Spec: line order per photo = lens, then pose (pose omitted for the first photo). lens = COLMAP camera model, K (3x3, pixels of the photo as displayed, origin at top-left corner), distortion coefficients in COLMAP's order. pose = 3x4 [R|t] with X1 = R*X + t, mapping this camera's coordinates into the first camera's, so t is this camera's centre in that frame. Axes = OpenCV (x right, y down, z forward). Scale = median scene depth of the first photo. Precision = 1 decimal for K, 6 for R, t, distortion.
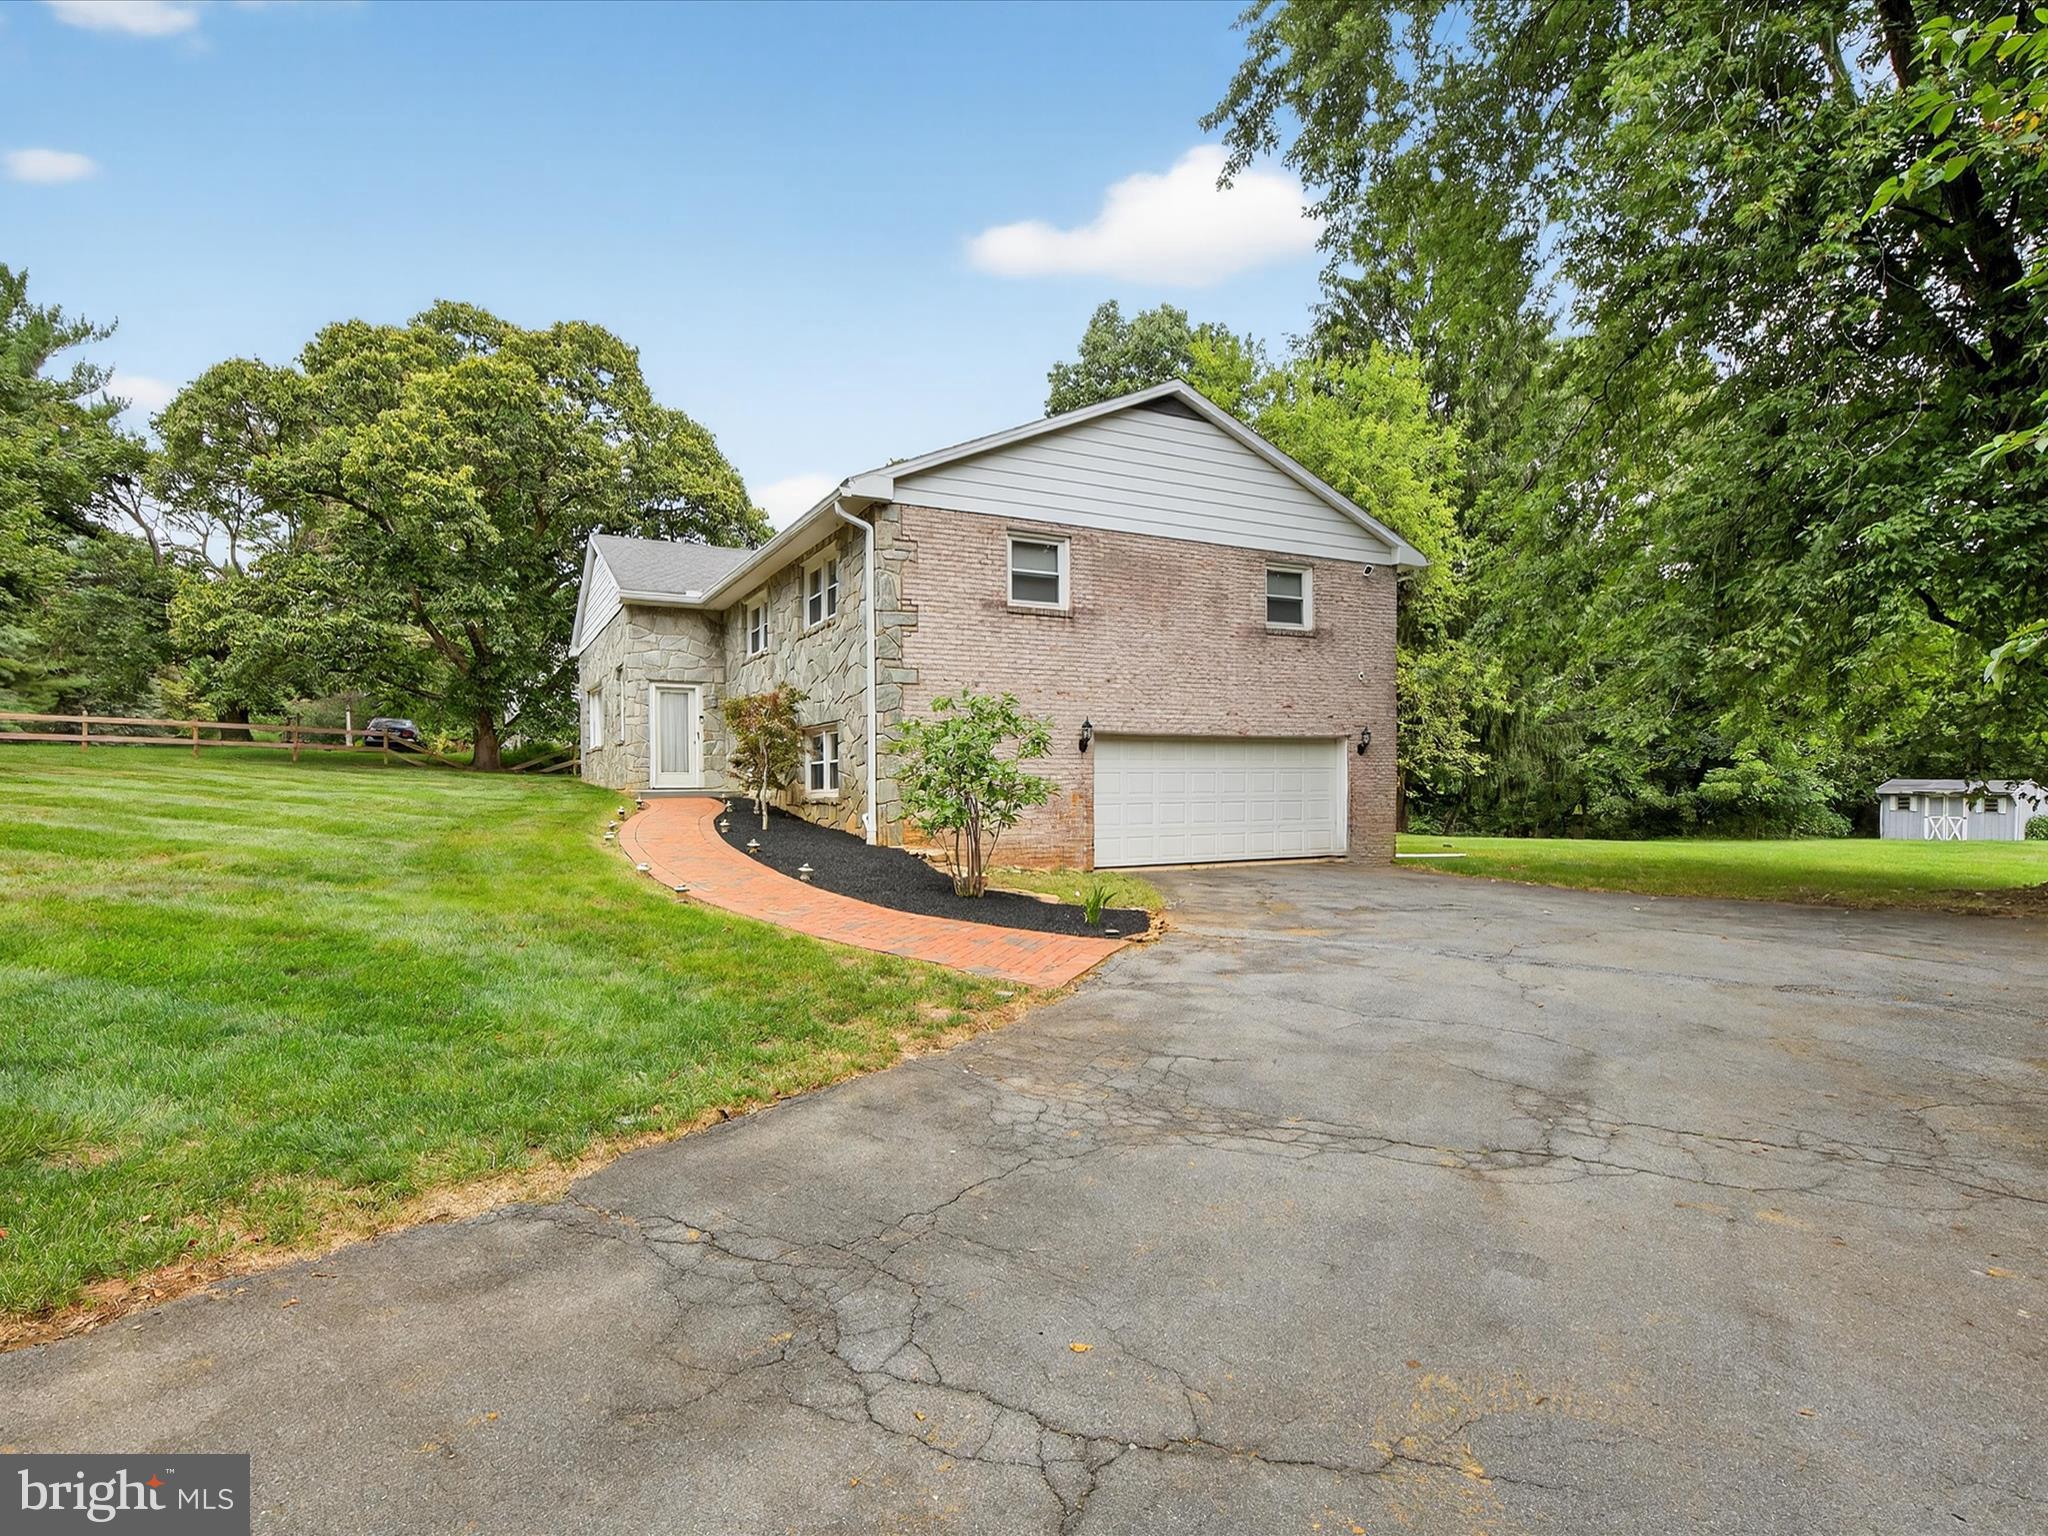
lens RADIAL K [[1058.6, 0, 1028.5], [0, 1058.6, 773.8], [0, 0, 1]] dist [-0.019914, -0.001153]
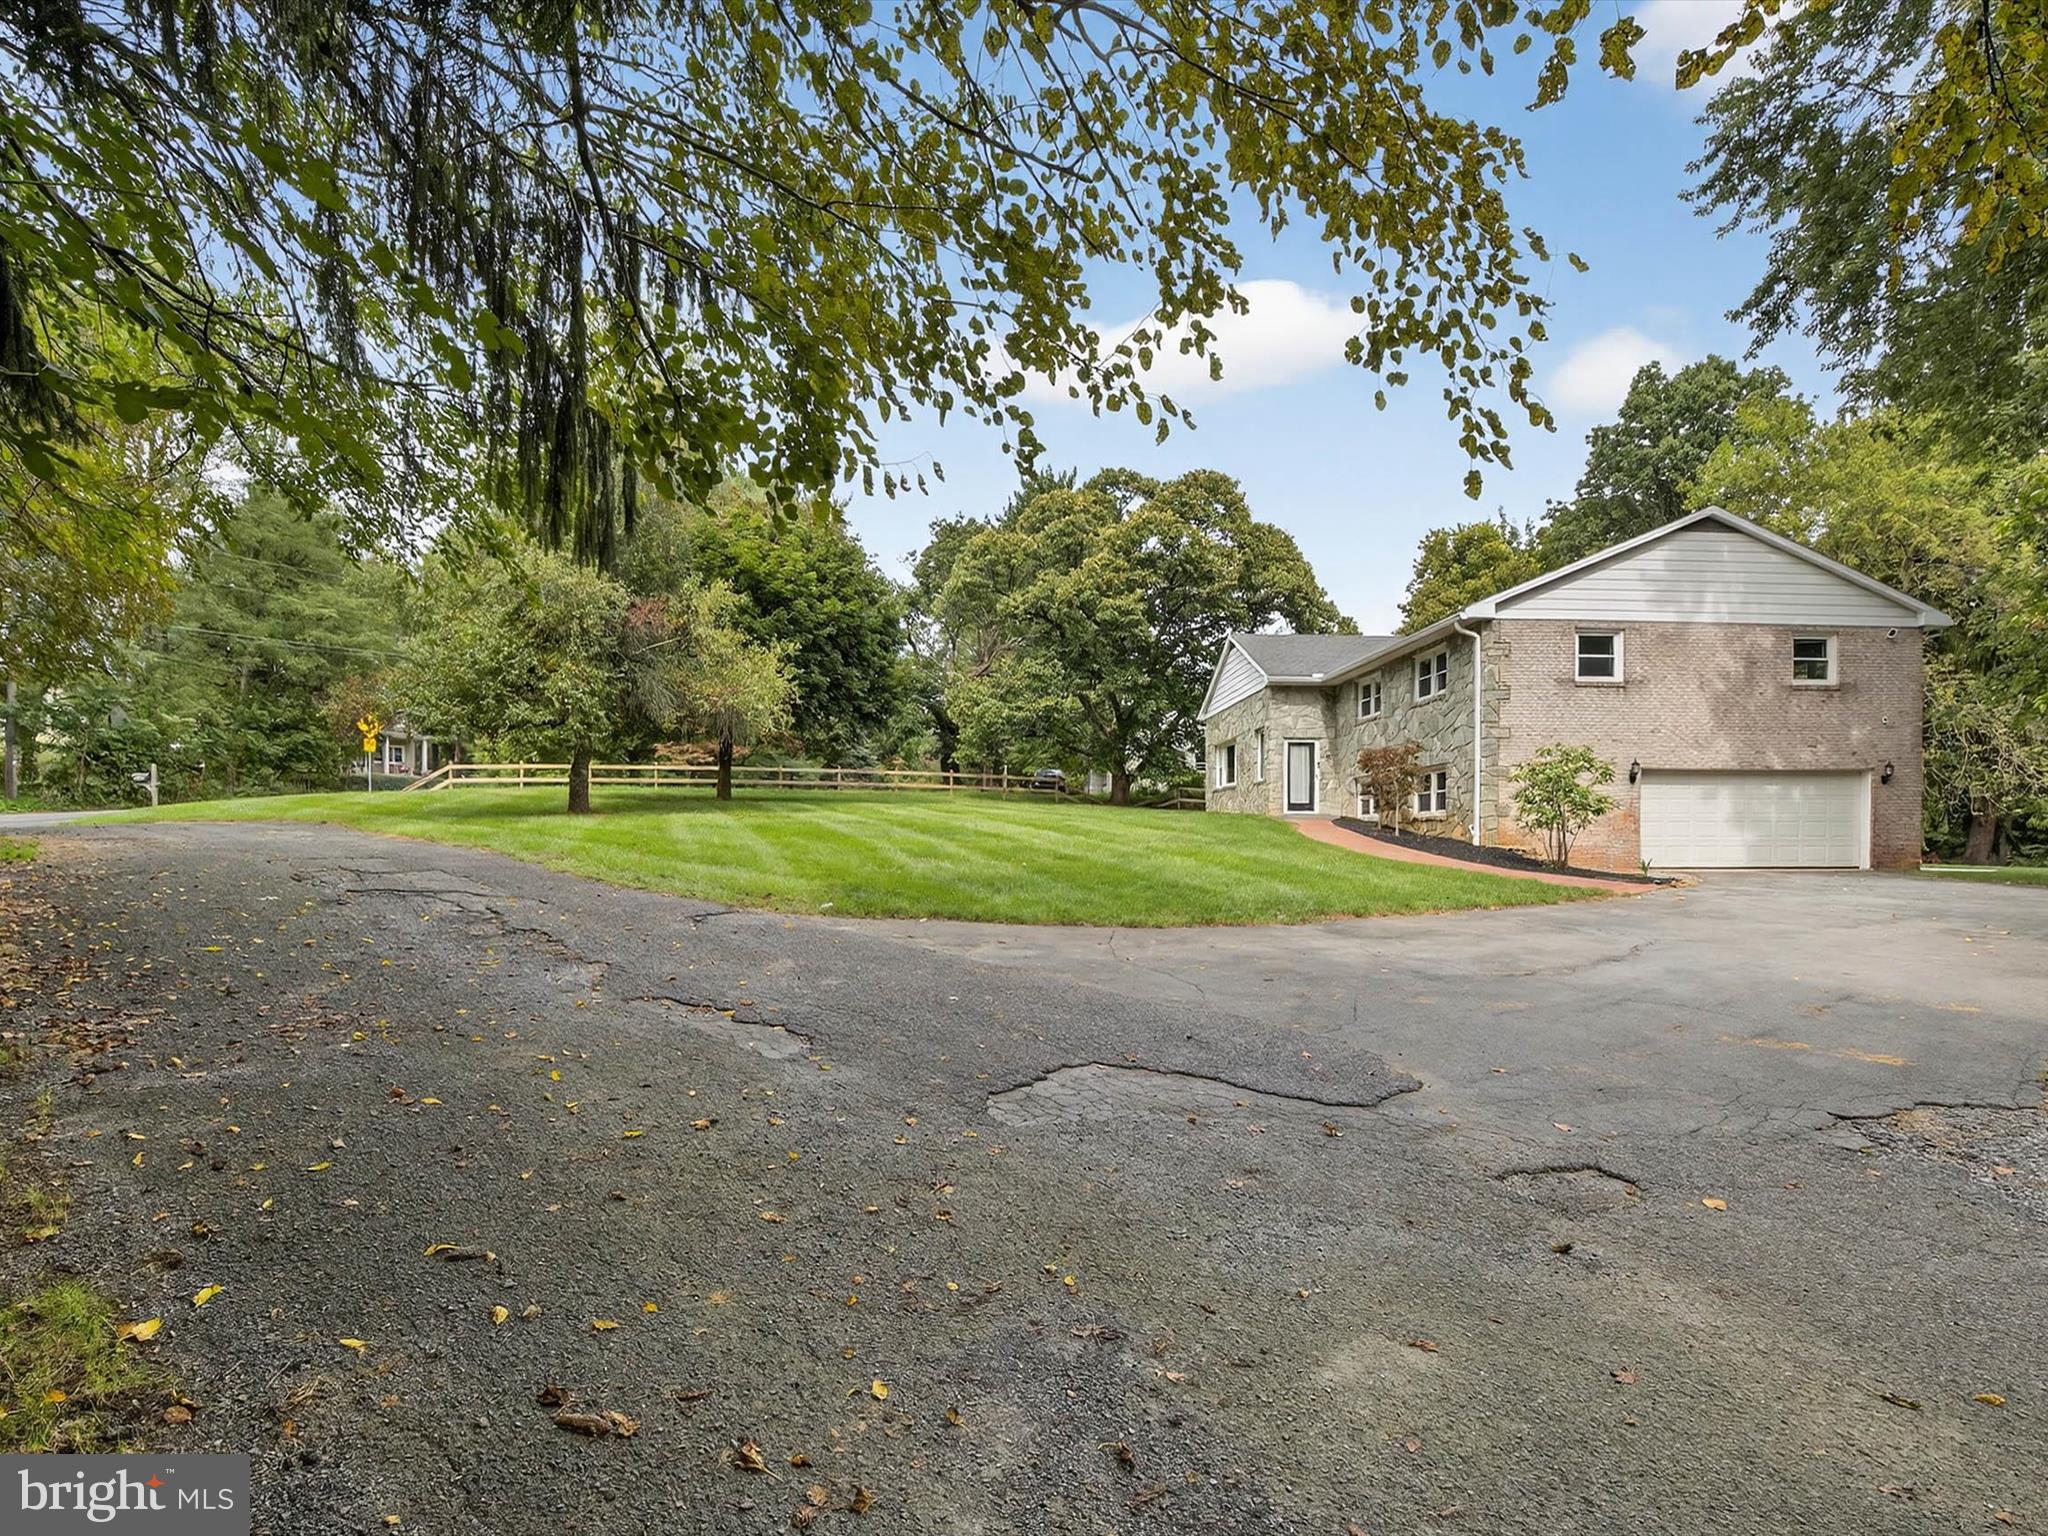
lens RADIAL K [[1017.5, 0, 1026.8], [0, 1017.5, 843.7], [0, 0, 1]] dist [-0.076061, 0.025168]
pose [[0.885069, 0.013080, -0.465276, -0.025769], [-0.000609, 0.999637, 0.026943, 0.014096], [0.465459, -0.023563, 0.884756, -0.300279]]
